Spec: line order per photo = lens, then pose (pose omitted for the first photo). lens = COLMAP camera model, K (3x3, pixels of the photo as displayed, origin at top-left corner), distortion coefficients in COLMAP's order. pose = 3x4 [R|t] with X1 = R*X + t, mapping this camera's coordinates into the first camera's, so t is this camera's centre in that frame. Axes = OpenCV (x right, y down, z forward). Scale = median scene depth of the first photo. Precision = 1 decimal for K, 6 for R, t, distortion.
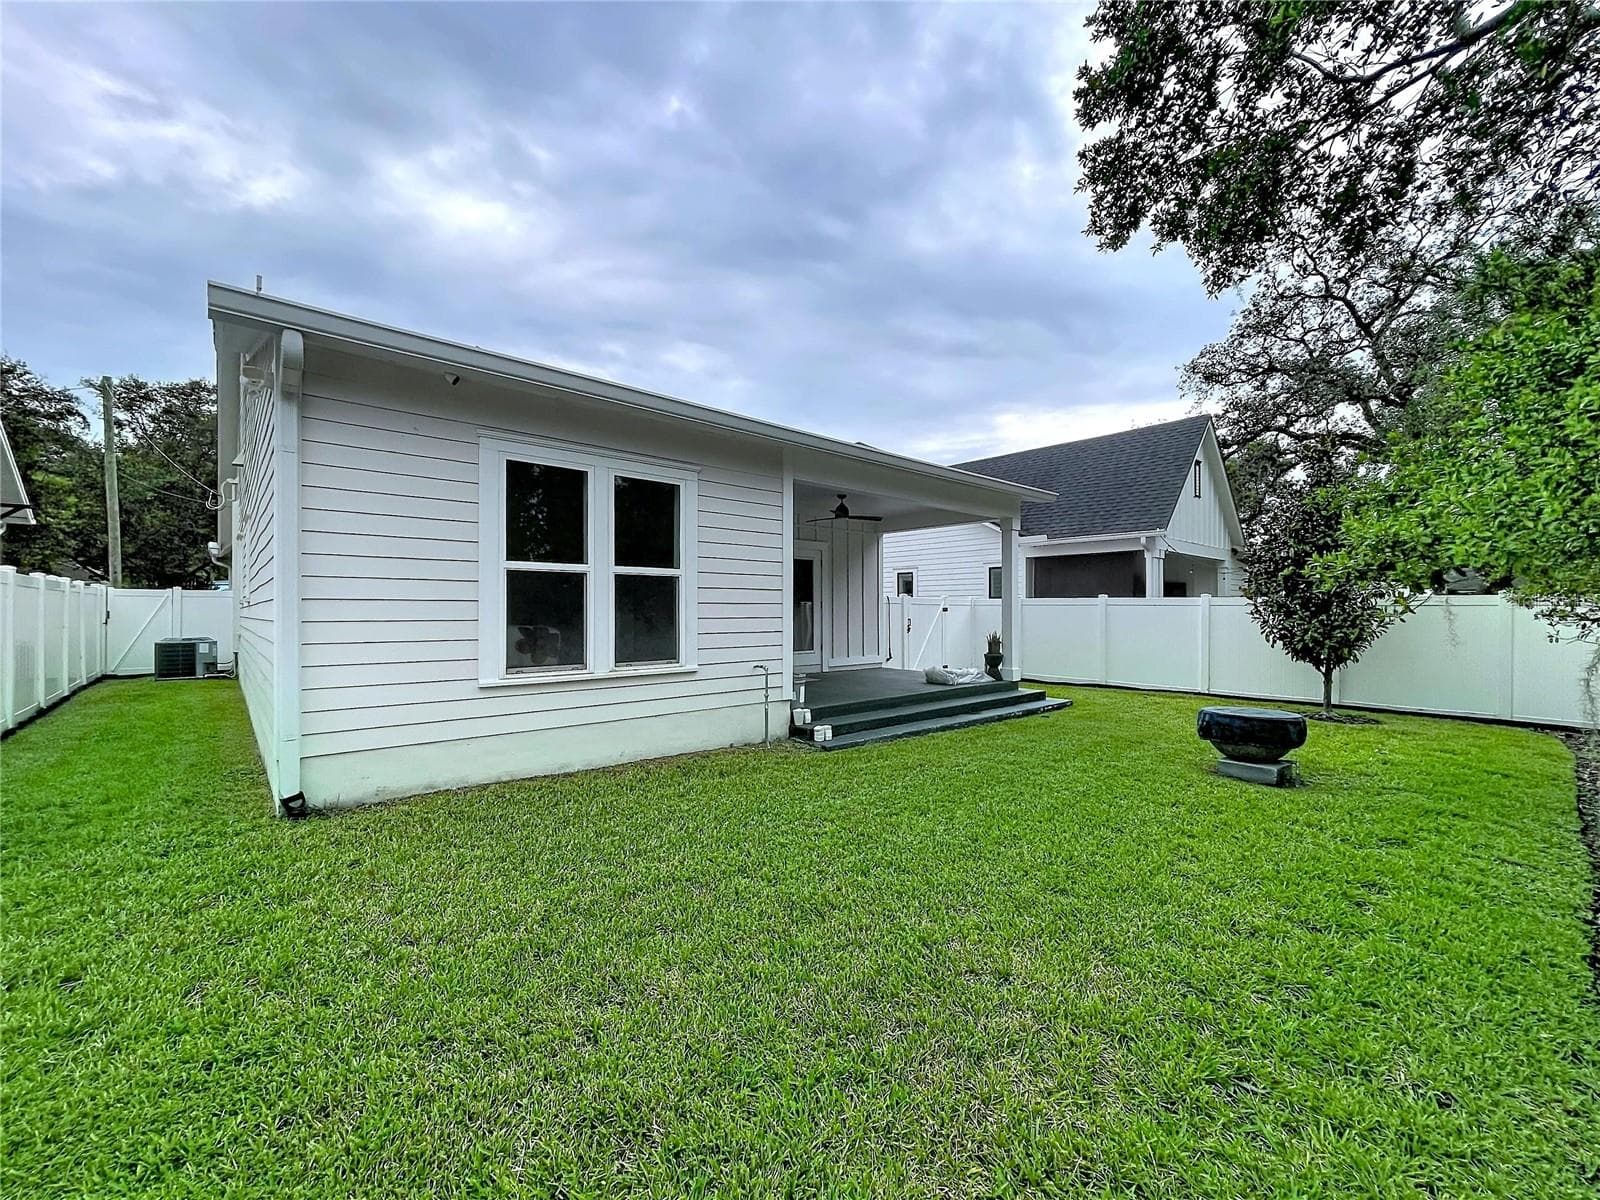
lens RADIAL K [[661.4, 0, 812.0], [0, 661.4, 606.9], [0, 0, 1]] dist [-0.001106, -0.000575]
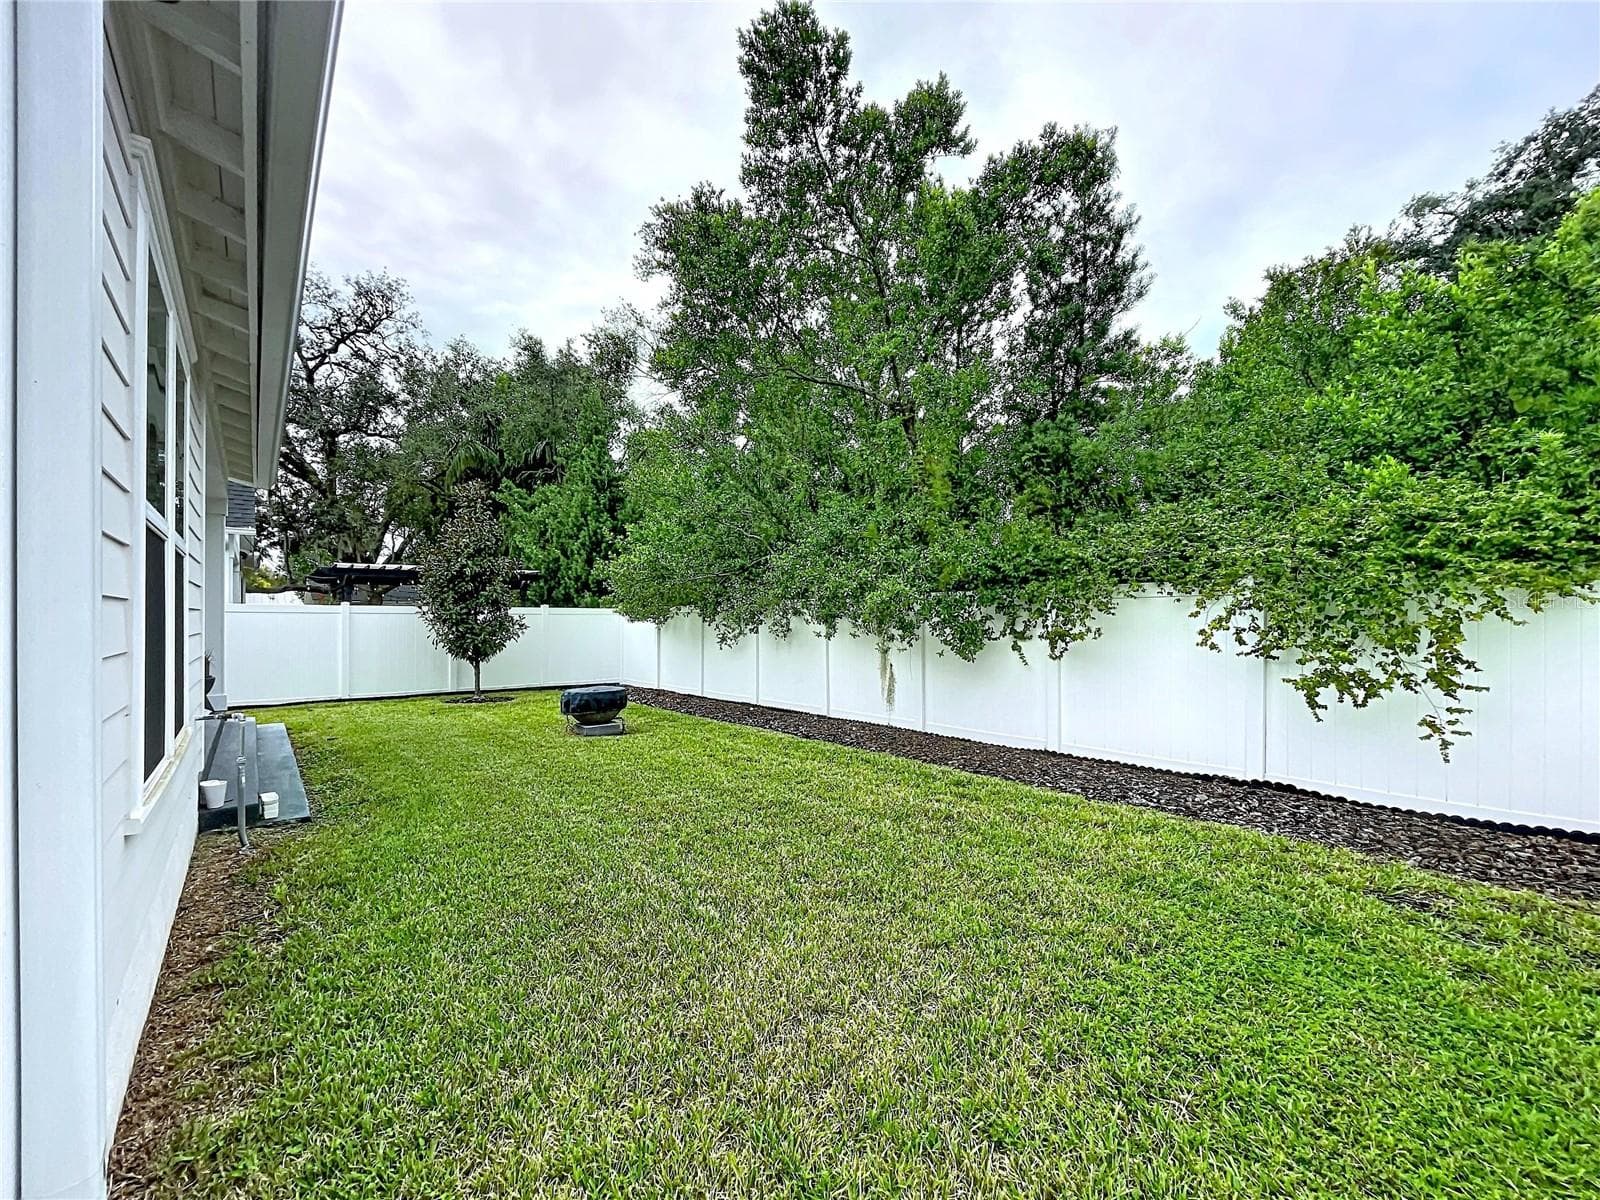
lens RADIAL K [[661.4, 0, 791.4], [0, 661.4, 605.7], [0, 0, 1]] dist [-0.001106, -0.000575]
pose [[0.059000, 0.004968, 0.998246, -0.461164], [-0.004316, 0.999980, -0.004721, -0.013274], [-0.998249, -0.004030, 0.059020, 0.316590]]
